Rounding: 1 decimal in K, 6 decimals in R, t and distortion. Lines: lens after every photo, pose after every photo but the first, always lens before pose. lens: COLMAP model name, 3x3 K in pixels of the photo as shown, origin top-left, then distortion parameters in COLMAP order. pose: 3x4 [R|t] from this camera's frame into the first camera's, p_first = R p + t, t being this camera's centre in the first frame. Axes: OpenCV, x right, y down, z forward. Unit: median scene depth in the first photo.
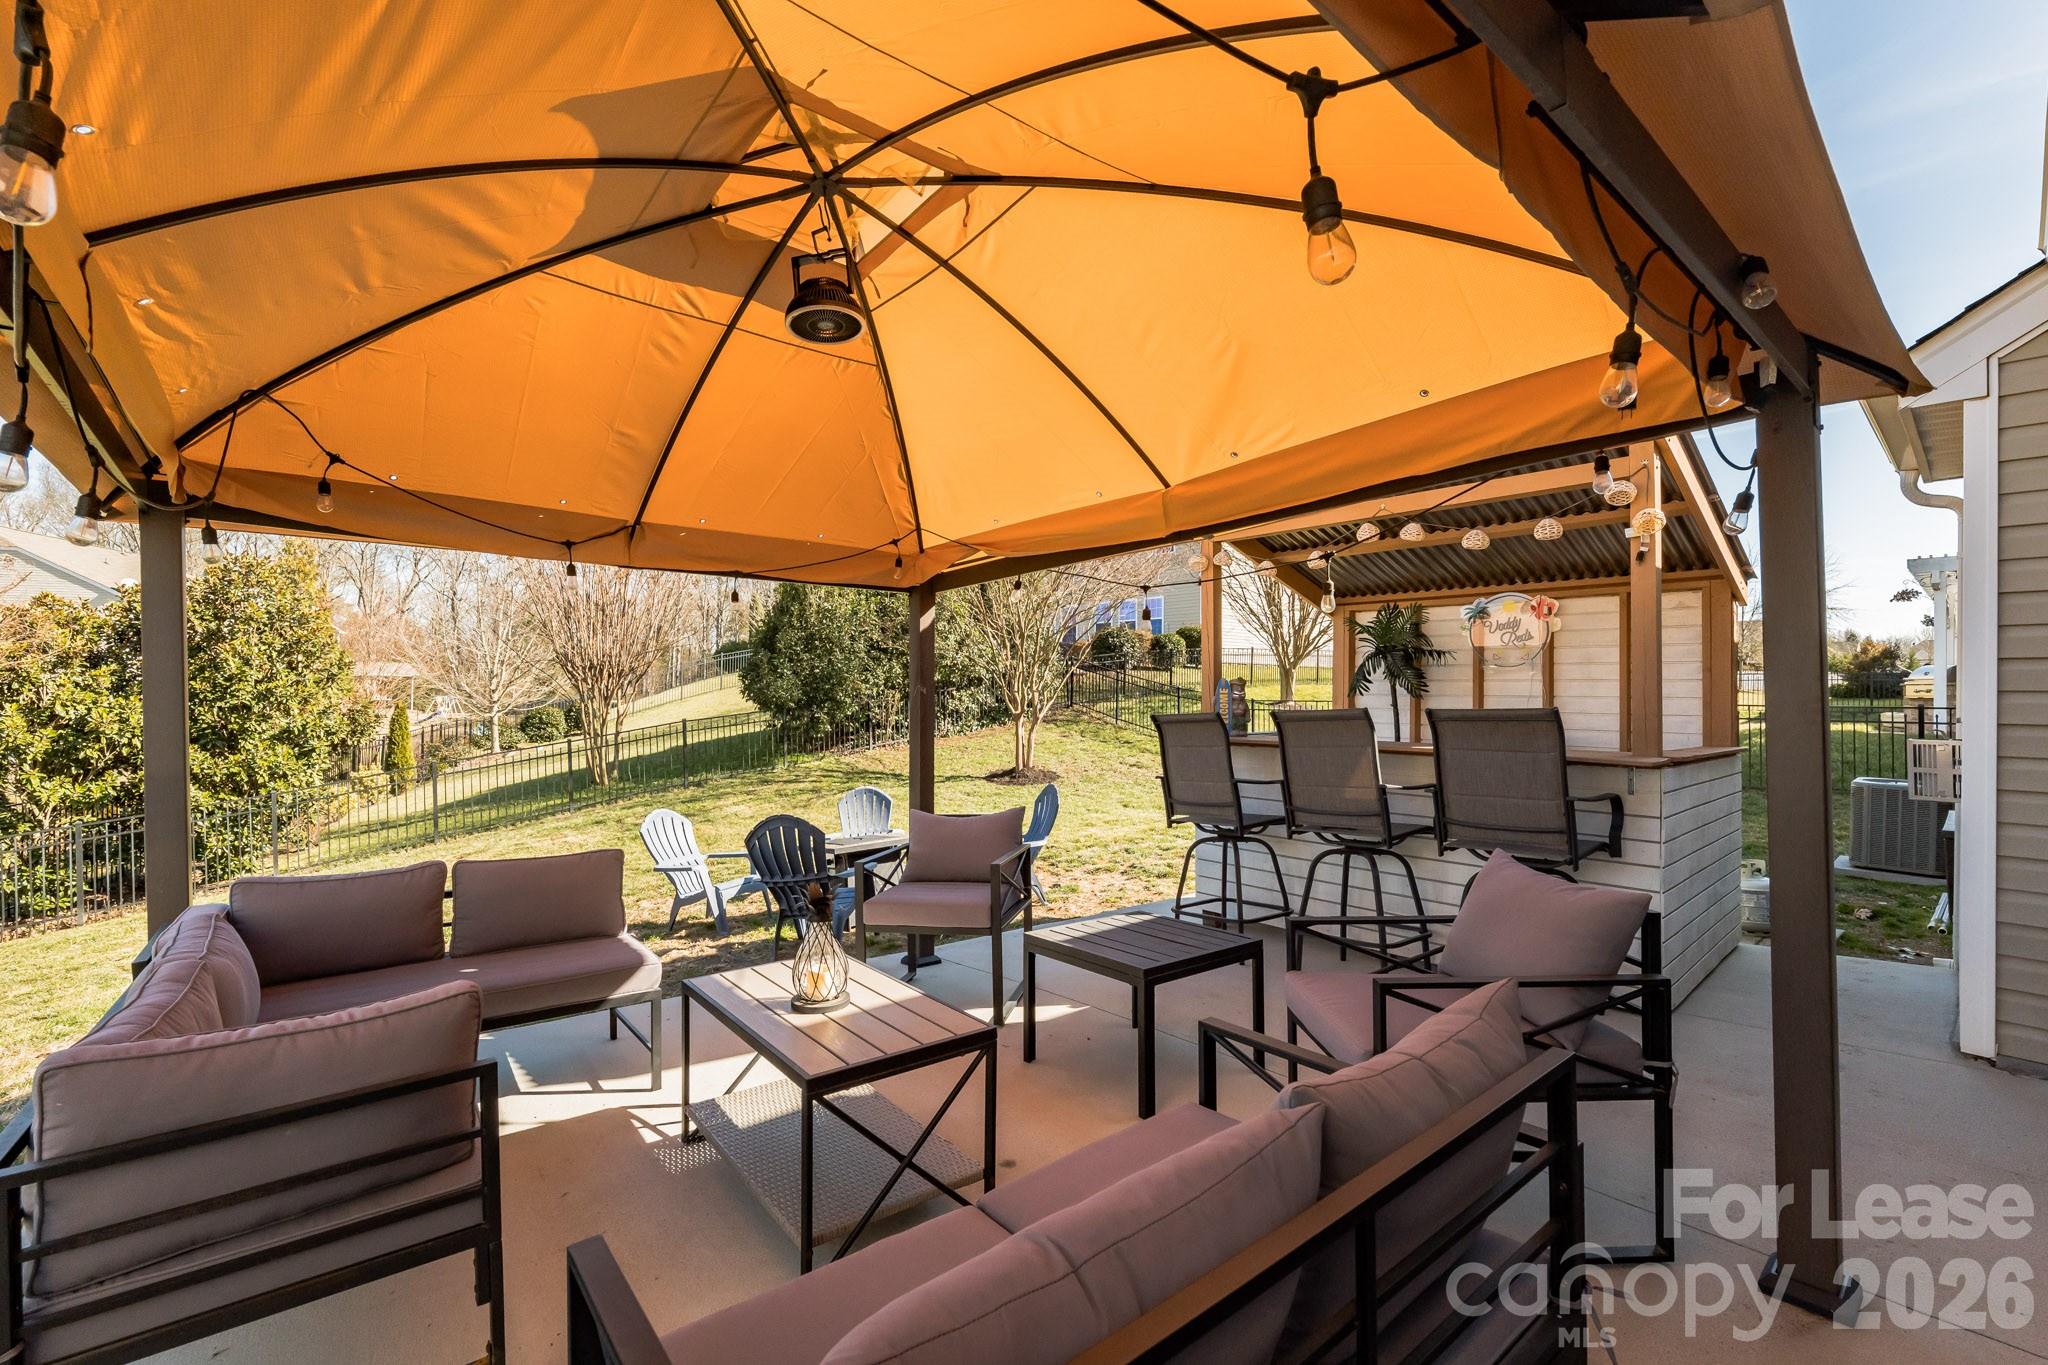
lens RADIAL K [[894.7, 0, 1024.0], [0, 894.7, 682.5], [0, 0, 1]] dist [0.000087, 0.000009]
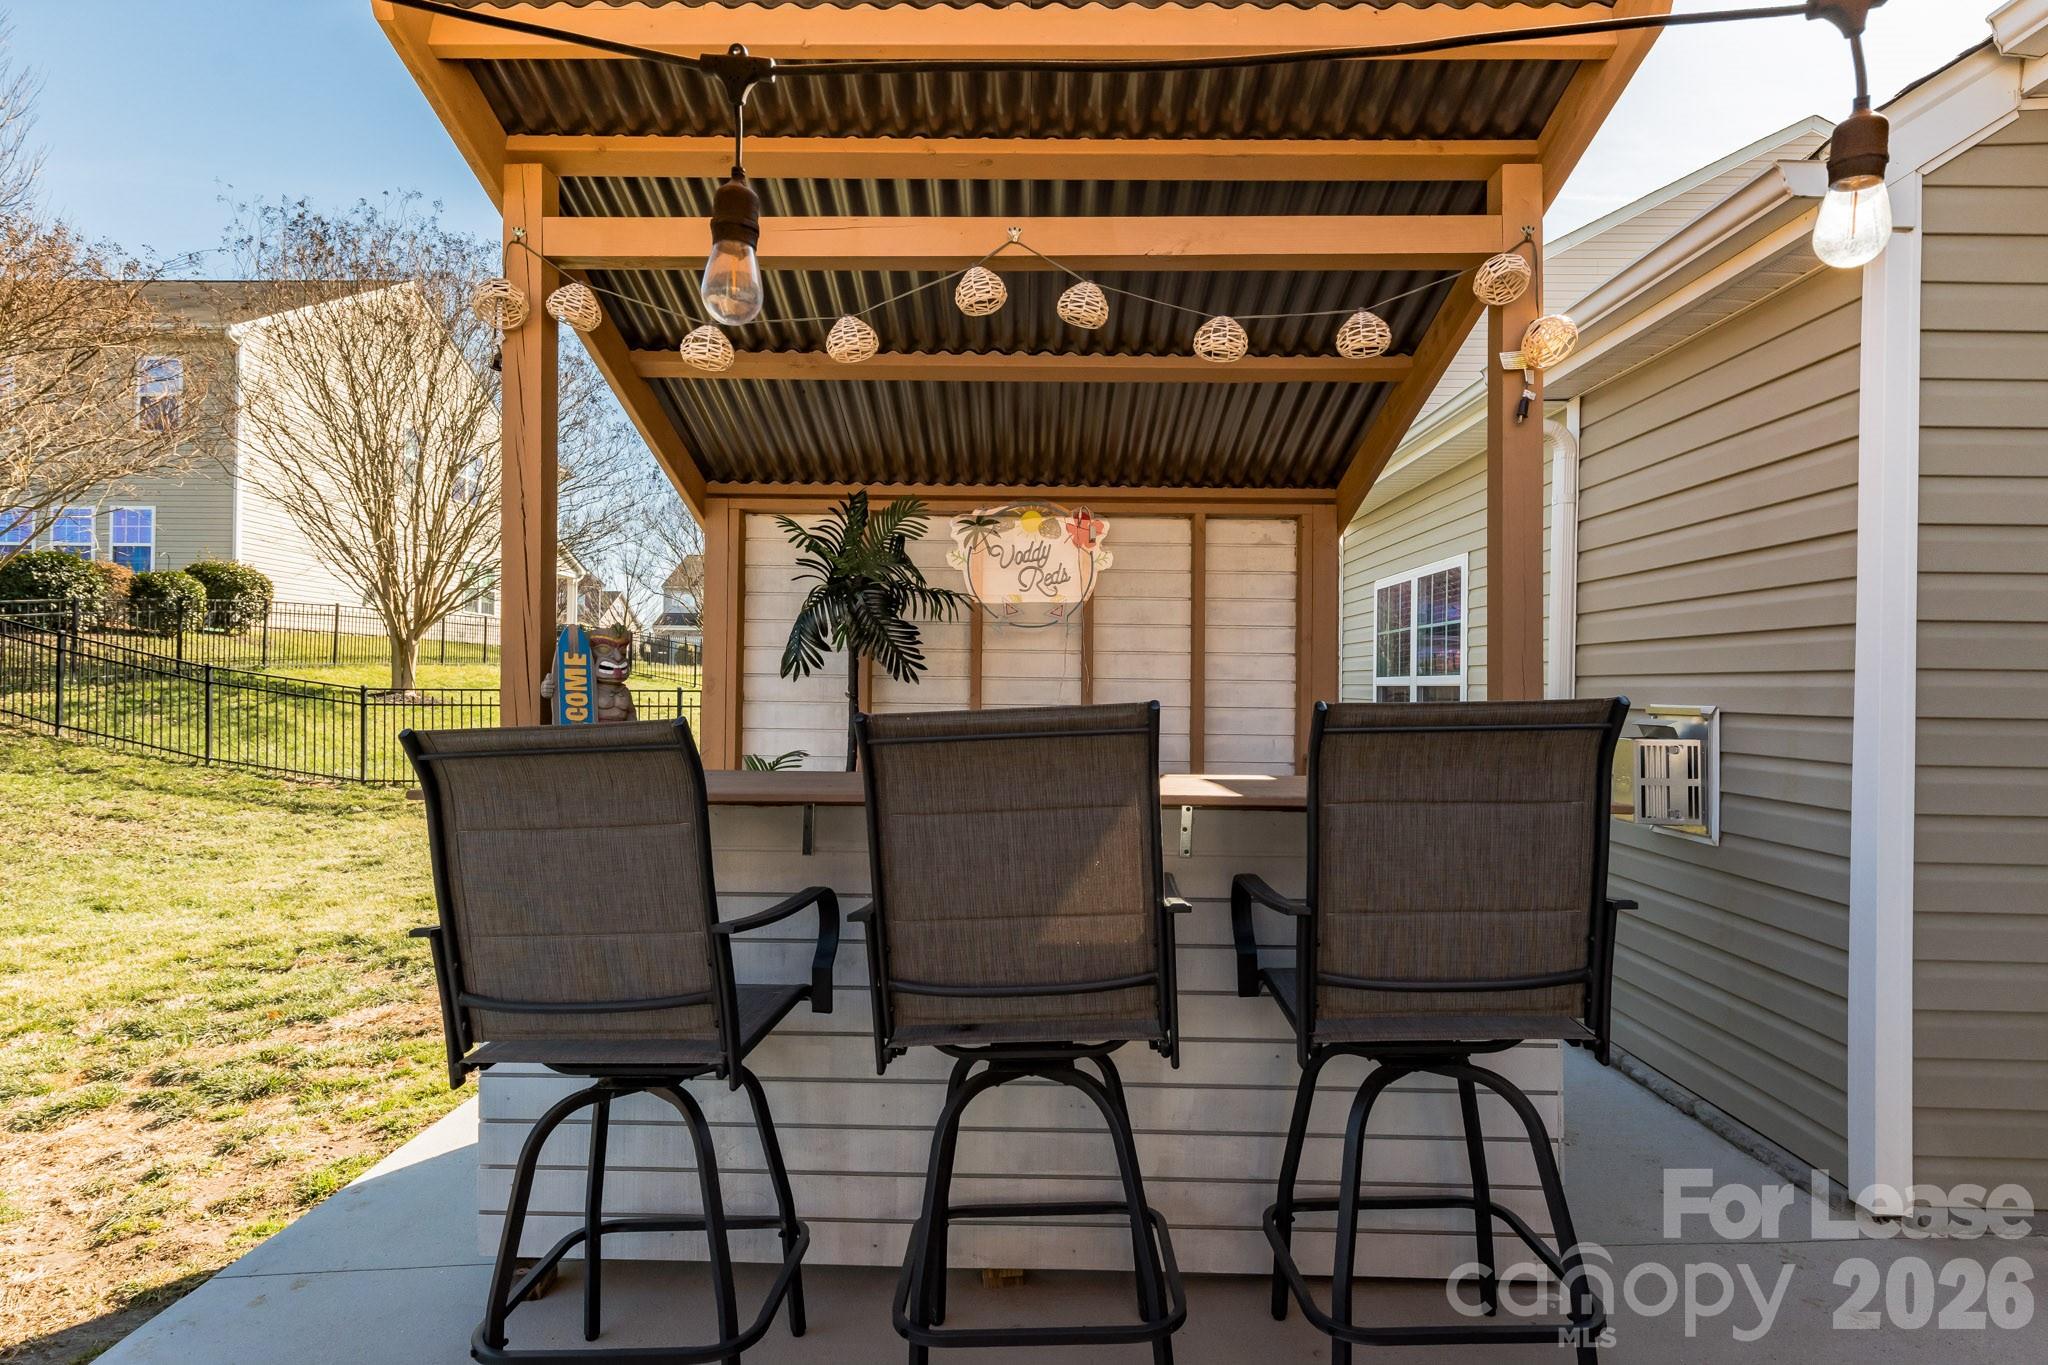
lens RADIAL K [[1106.0, 0, 1024.0], [0, 1106.0, 682.5], [0, 0, 1]] dist [-0.005340, -0.000481]
pose [[0.665682, 0.002887, 0.746230, 0.003738], [-0.013001, 0.999886, 0.007730, 0.009529], [-0.746122, -0.014848, 0.665643, 0.400967]]
